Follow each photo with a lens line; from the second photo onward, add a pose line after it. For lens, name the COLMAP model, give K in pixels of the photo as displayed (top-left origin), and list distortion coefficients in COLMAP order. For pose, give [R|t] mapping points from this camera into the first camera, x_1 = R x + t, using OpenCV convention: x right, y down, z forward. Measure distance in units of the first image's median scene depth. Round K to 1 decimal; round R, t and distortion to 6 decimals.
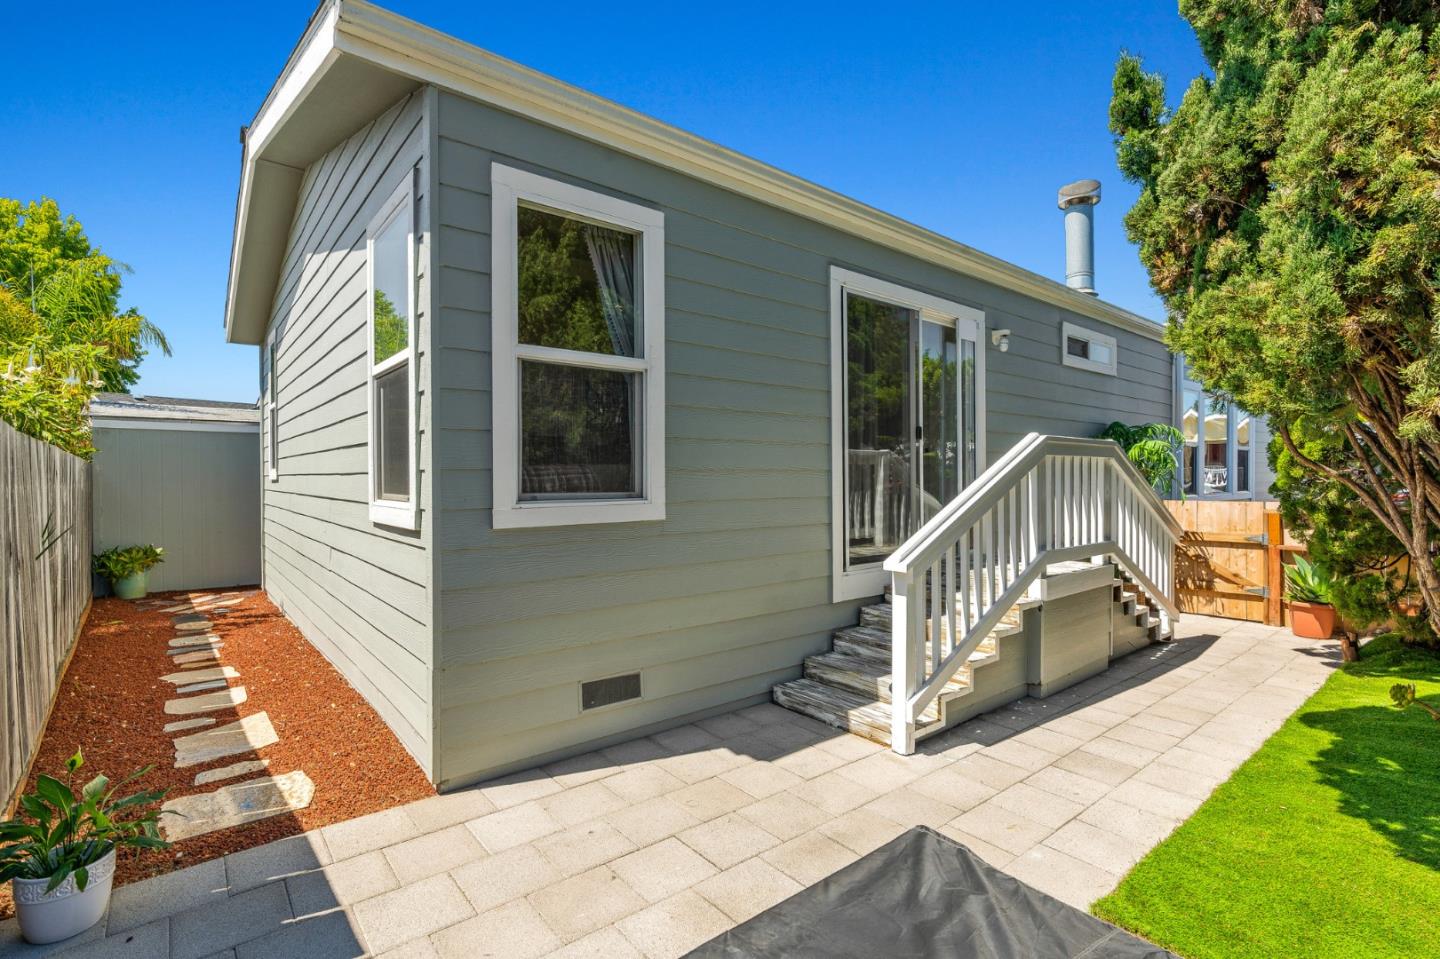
lens RADIAL K [[659.5, 0, 720.0], [0, 659.5, 477.1], [0, 0, 1]] dist [-0.001995, 0.001065]
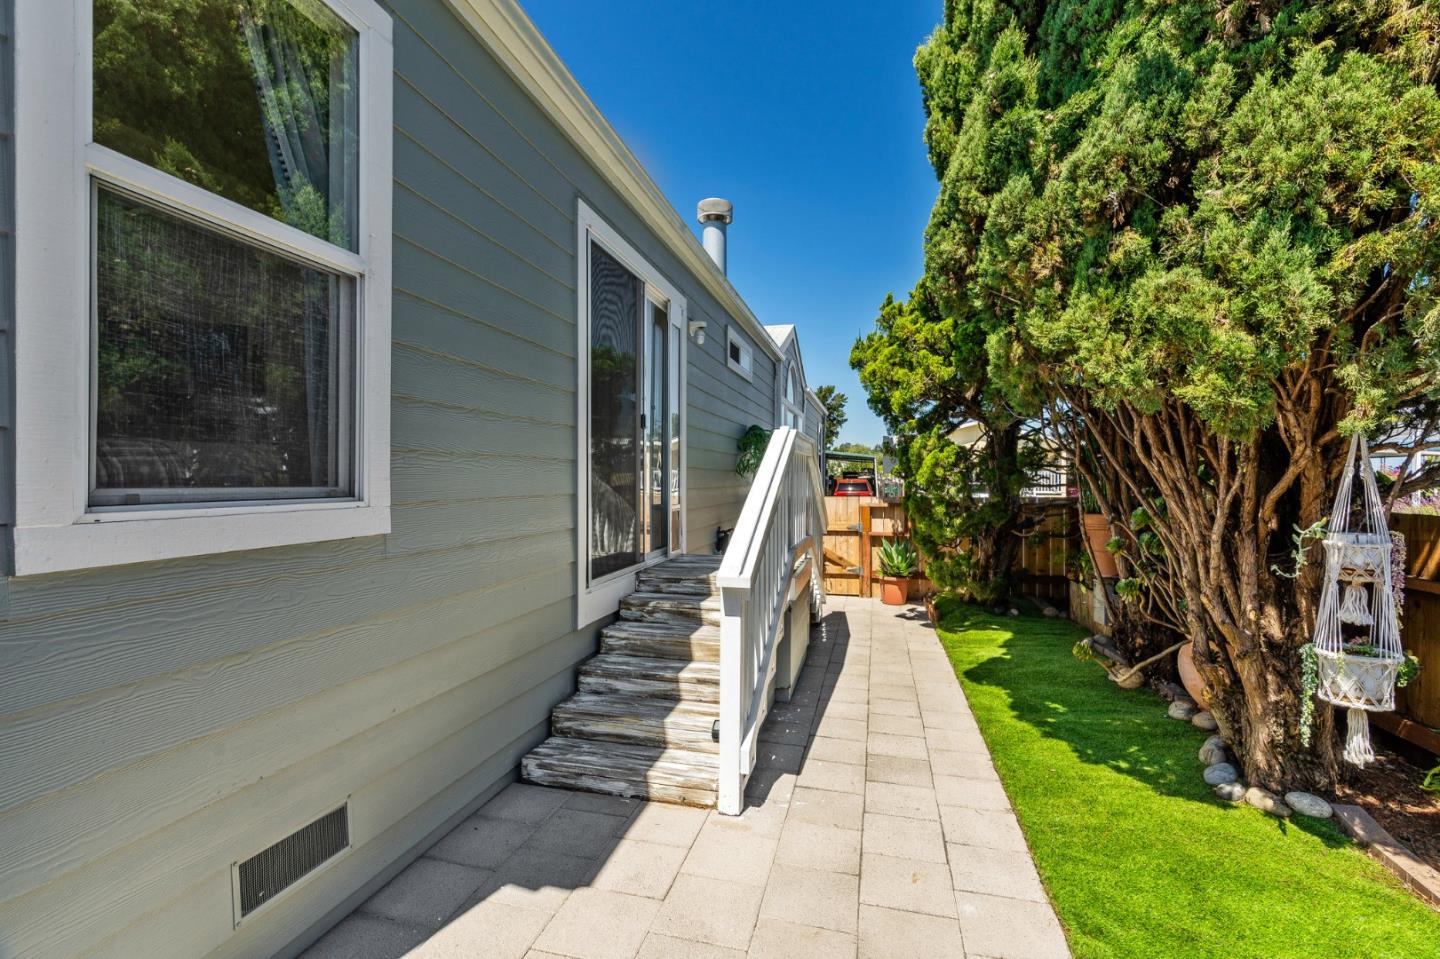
lens RADIAL K [[651.9, 0, 720.0], [0, 651.9, 479.5], [0, 0, 1]] dist [-0.002465, 0.001053]
pose [[0.799840, 0.008281, 0.600156, -0.186581], [-0.011692, 0.999930, 0.001785, 0.010538], [-0.600099, -0.008445, 0.799881, 0.329573]]
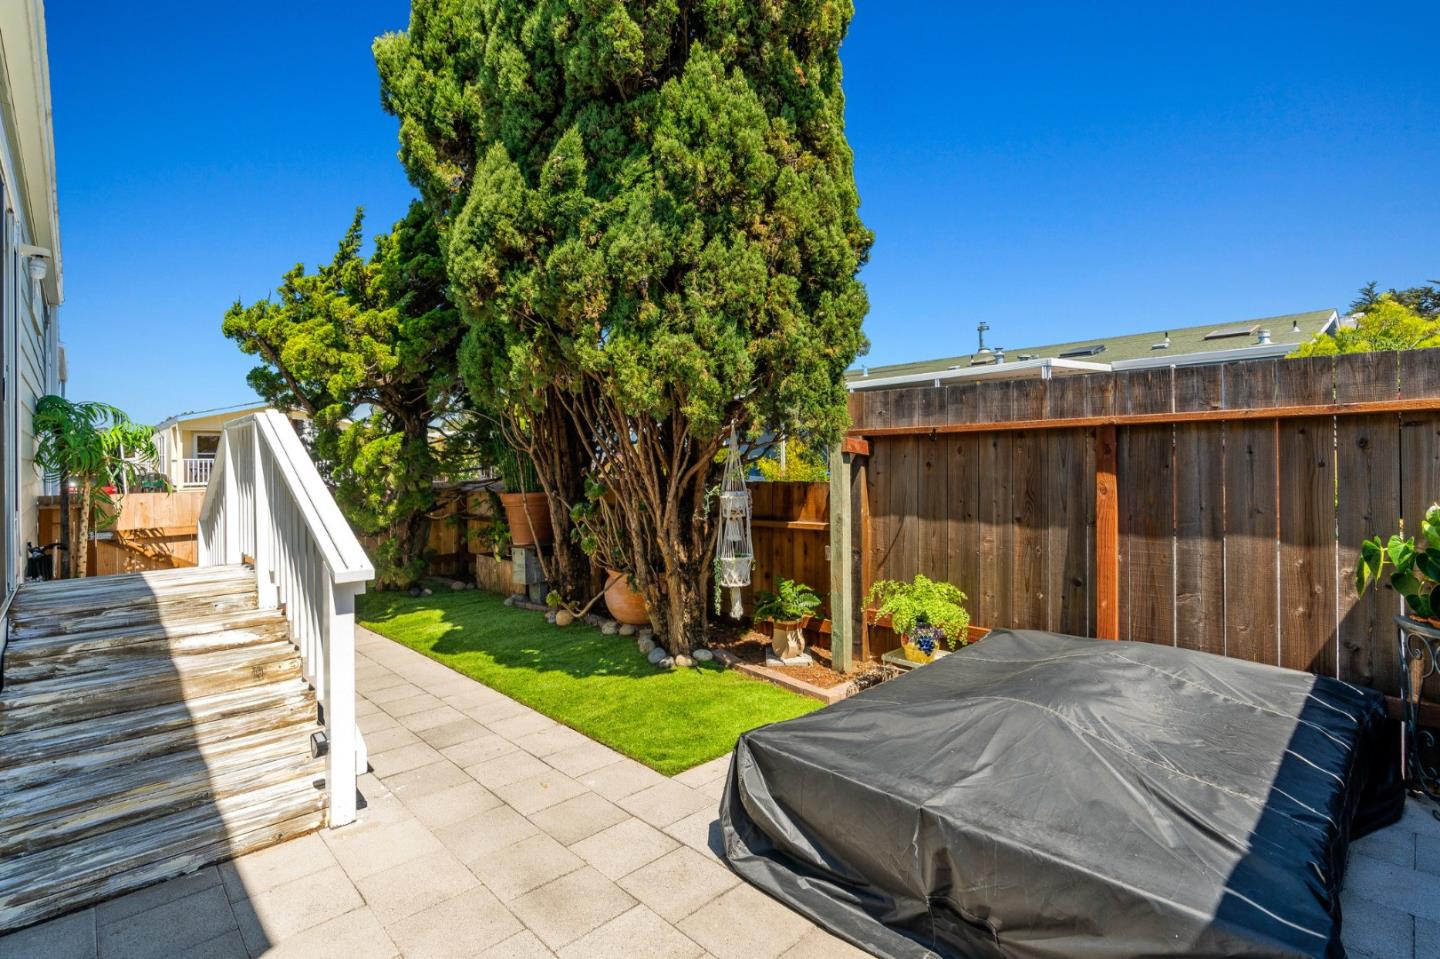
lens RADIAL K [[678.3, 0, 724.7], [0, 678.3, 448.2], [0, 0, 1]] dist [-0.001834, 0.000637]
pose [[-0.070977, 0.026718, 0.997120, -0.473326], [0.009824, 0.999611, -0.026085, 0.011827], [-0.997430, 0.007945, -0.071211, 0.538519]]
